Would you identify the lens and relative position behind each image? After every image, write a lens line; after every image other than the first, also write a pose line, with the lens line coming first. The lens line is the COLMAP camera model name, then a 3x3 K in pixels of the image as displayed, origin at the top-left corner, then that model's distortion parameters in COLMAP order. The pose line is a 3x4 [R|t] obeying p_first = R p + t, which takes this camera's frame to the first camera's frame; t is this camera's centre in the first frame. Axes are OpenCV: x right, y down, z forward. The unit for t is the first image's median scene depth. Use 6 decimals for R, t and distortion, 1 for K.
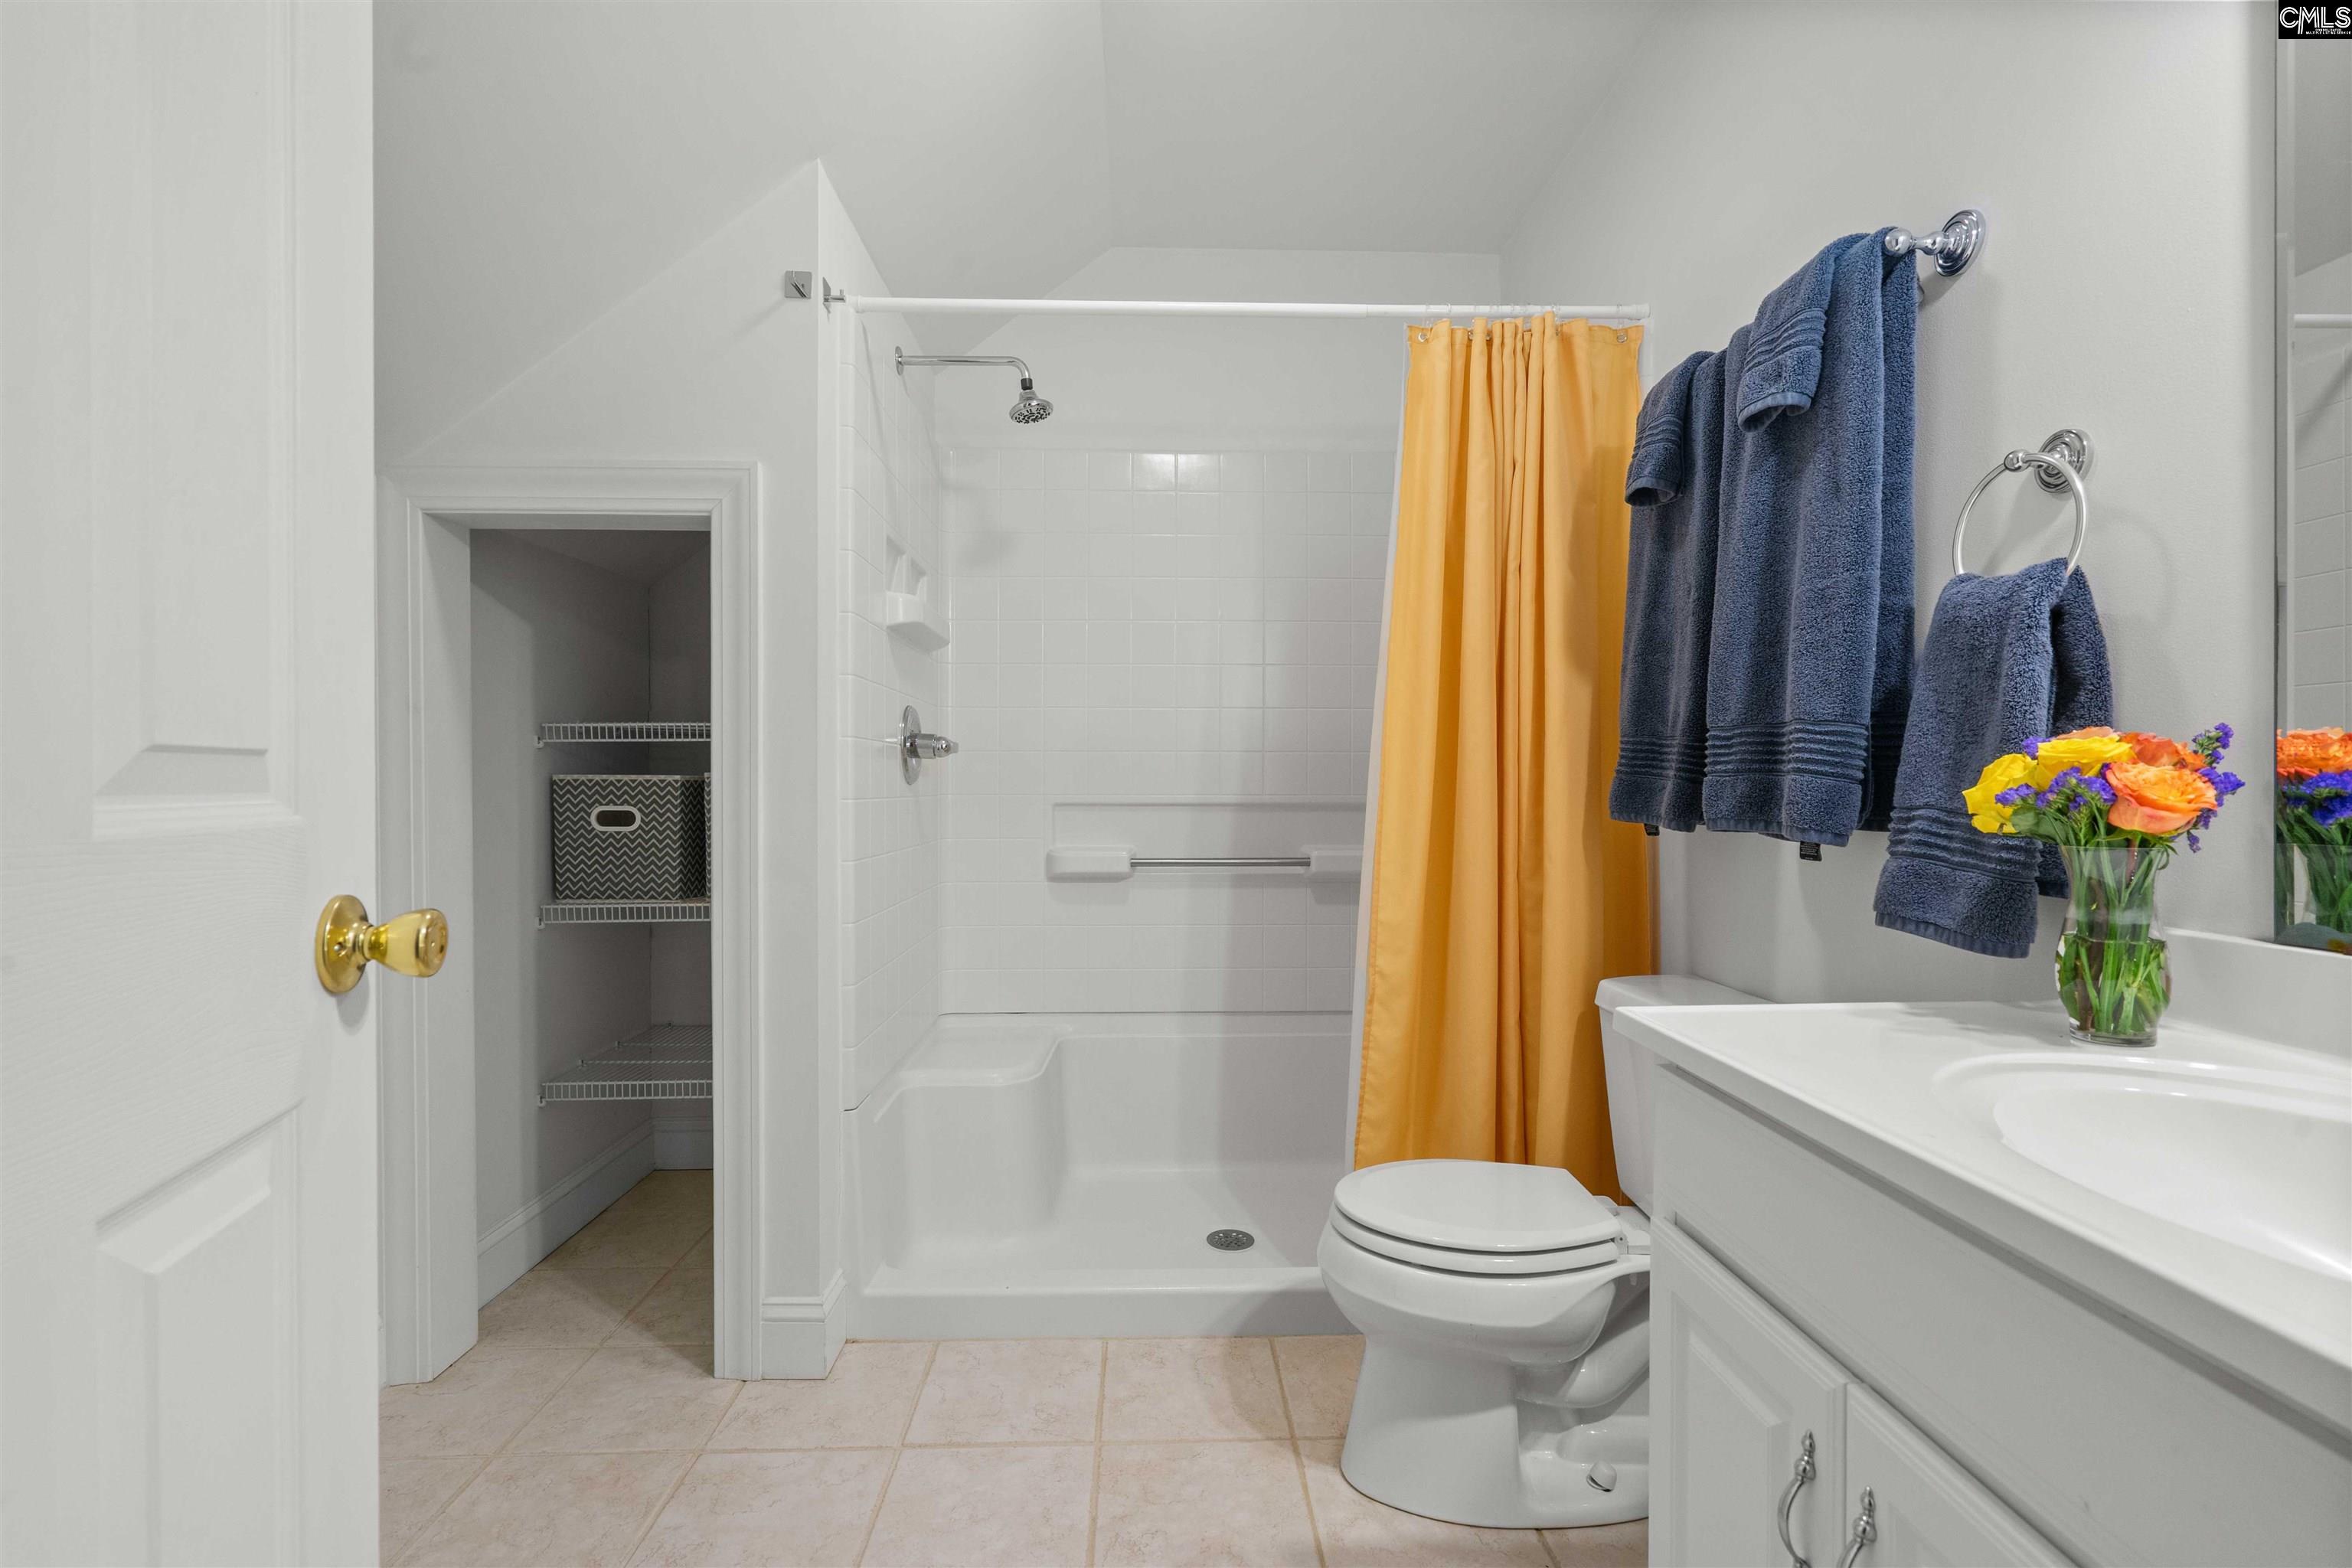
lens RADIAL K [[1077.0, 0, 1177.9], [0, 1077.0, 786.2], [0, 0, 1]] dist [0.001599, 0.001192]
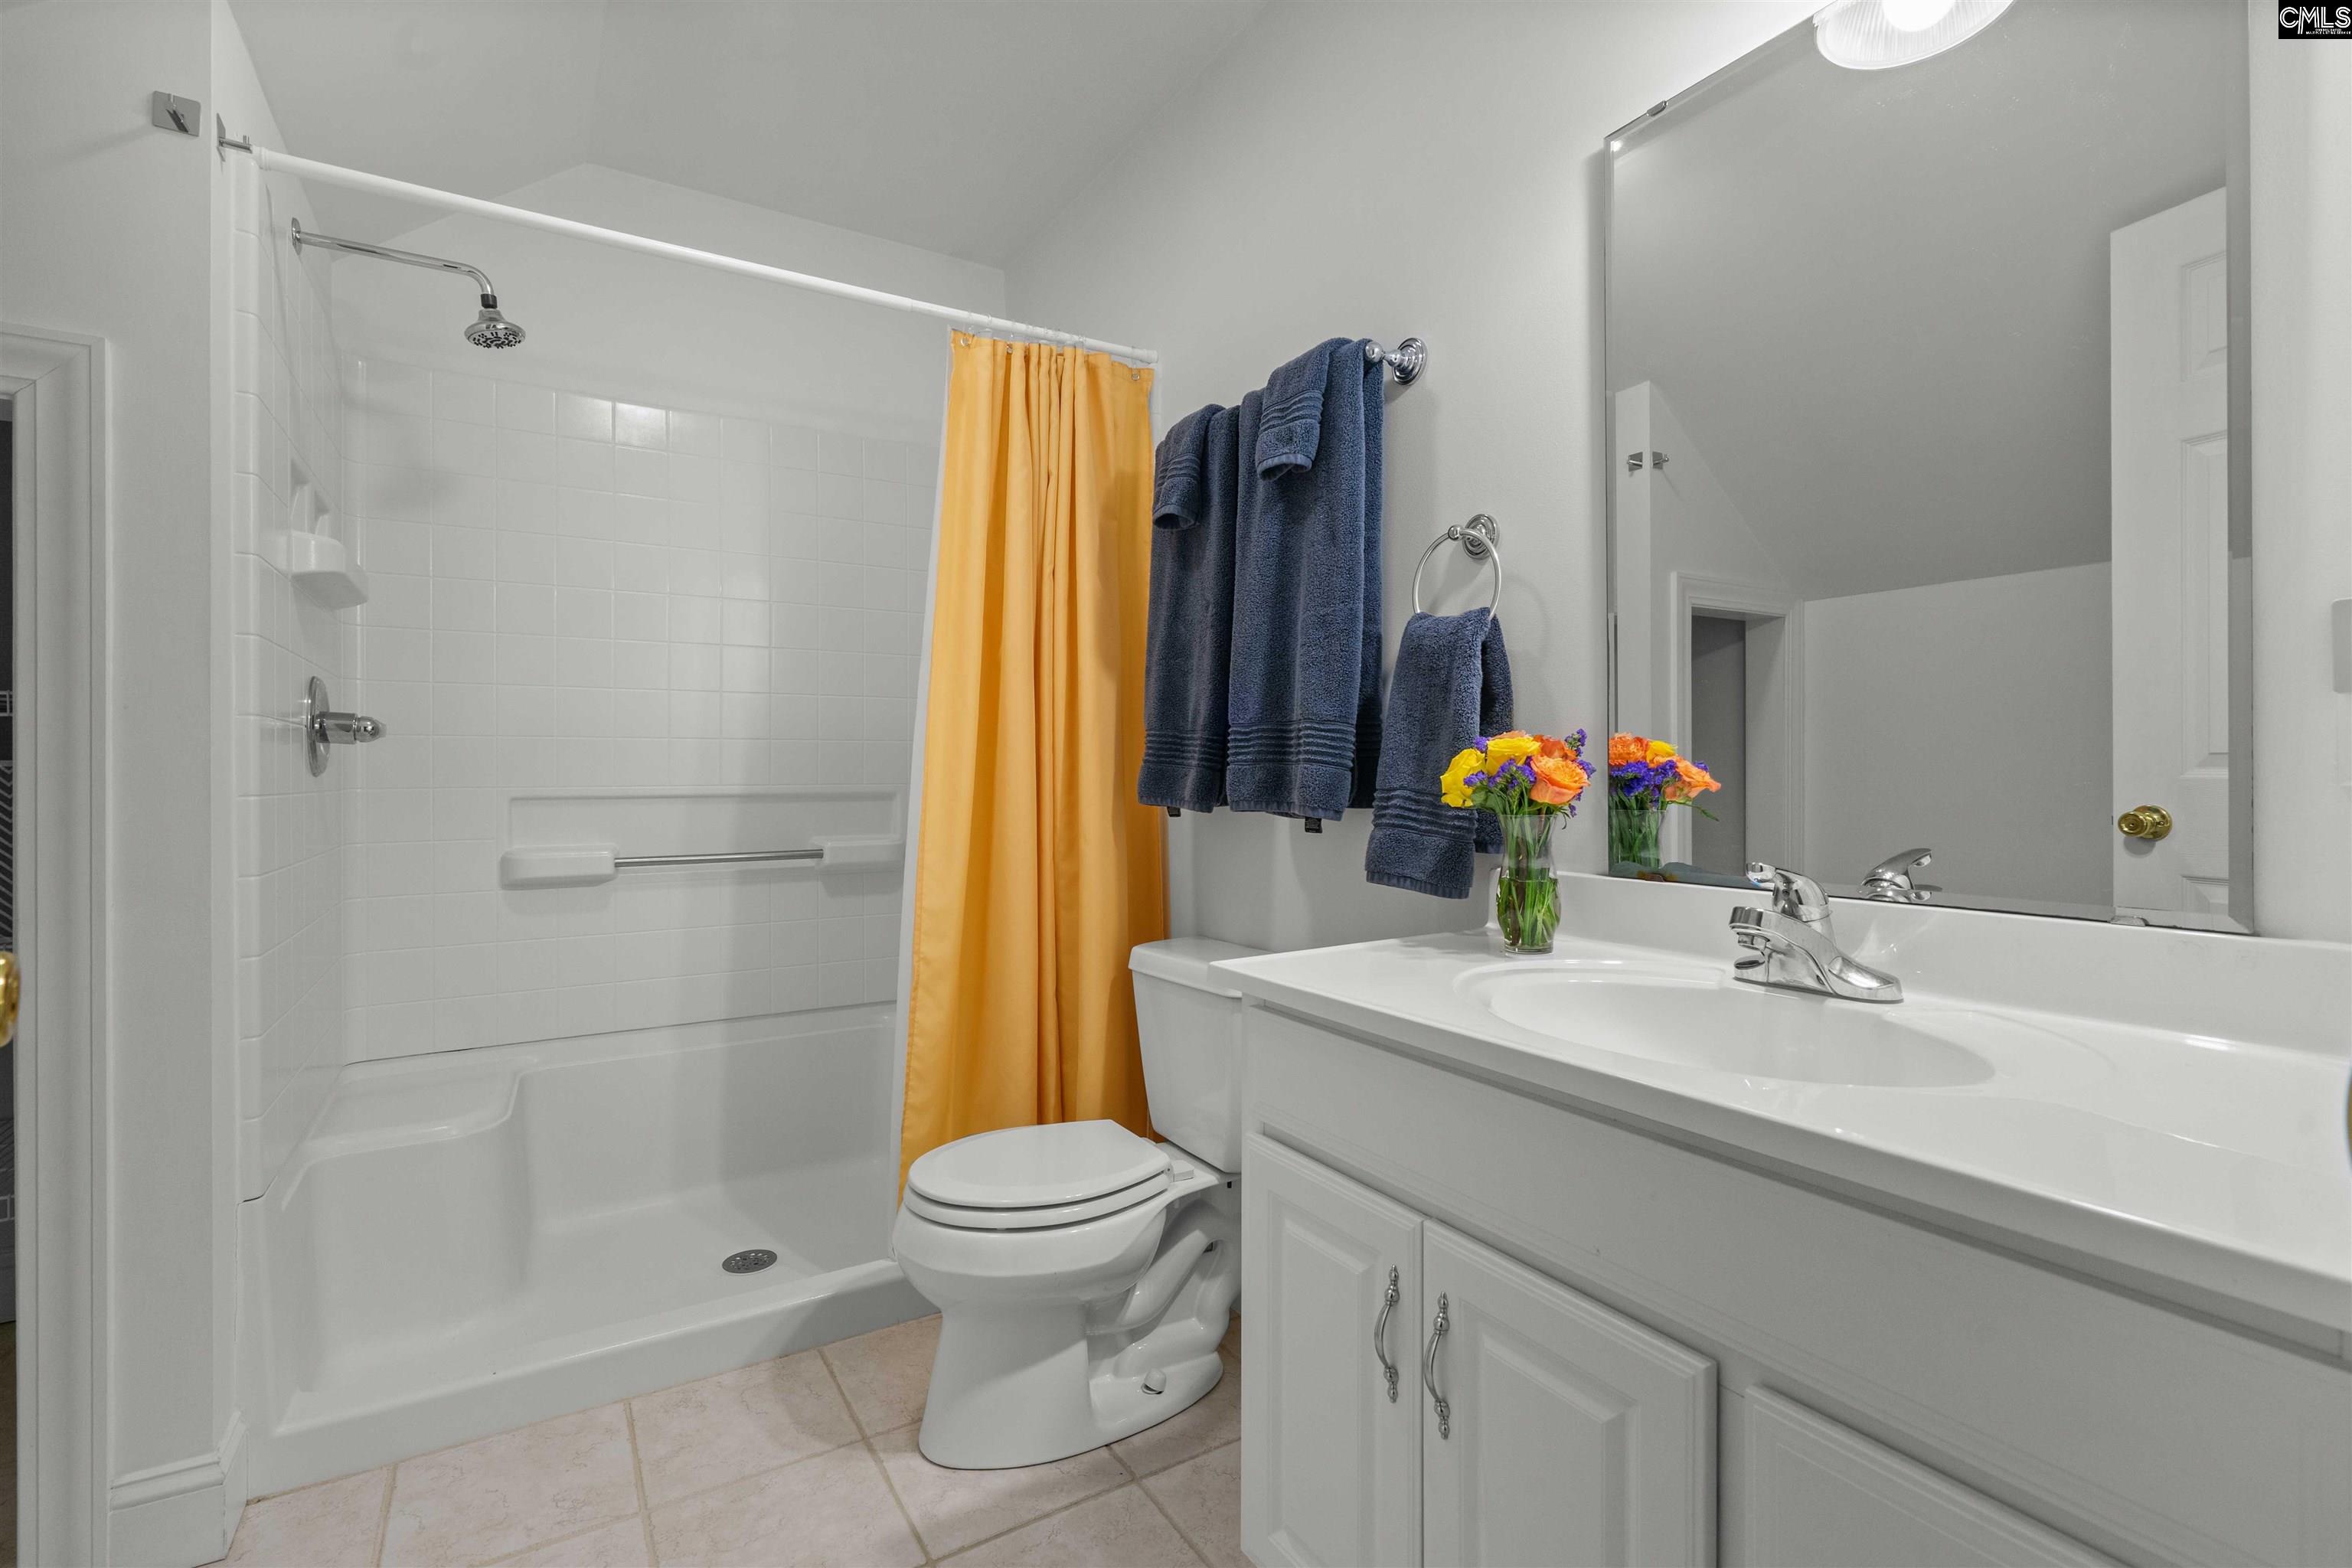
lens RADIAL K [[1084.8, 0, 1180.8], [0, 1084.8, 767.6], [0, 0, 1]] dist [0.000207, 0.006029]
pose [[0.868977, -0.002571, 0.494845, -0.133039], [0.005661, 0.999973, -0.004746, -0.000906], [-0.494819, 0.006925, 0.868968, -0.009066]]
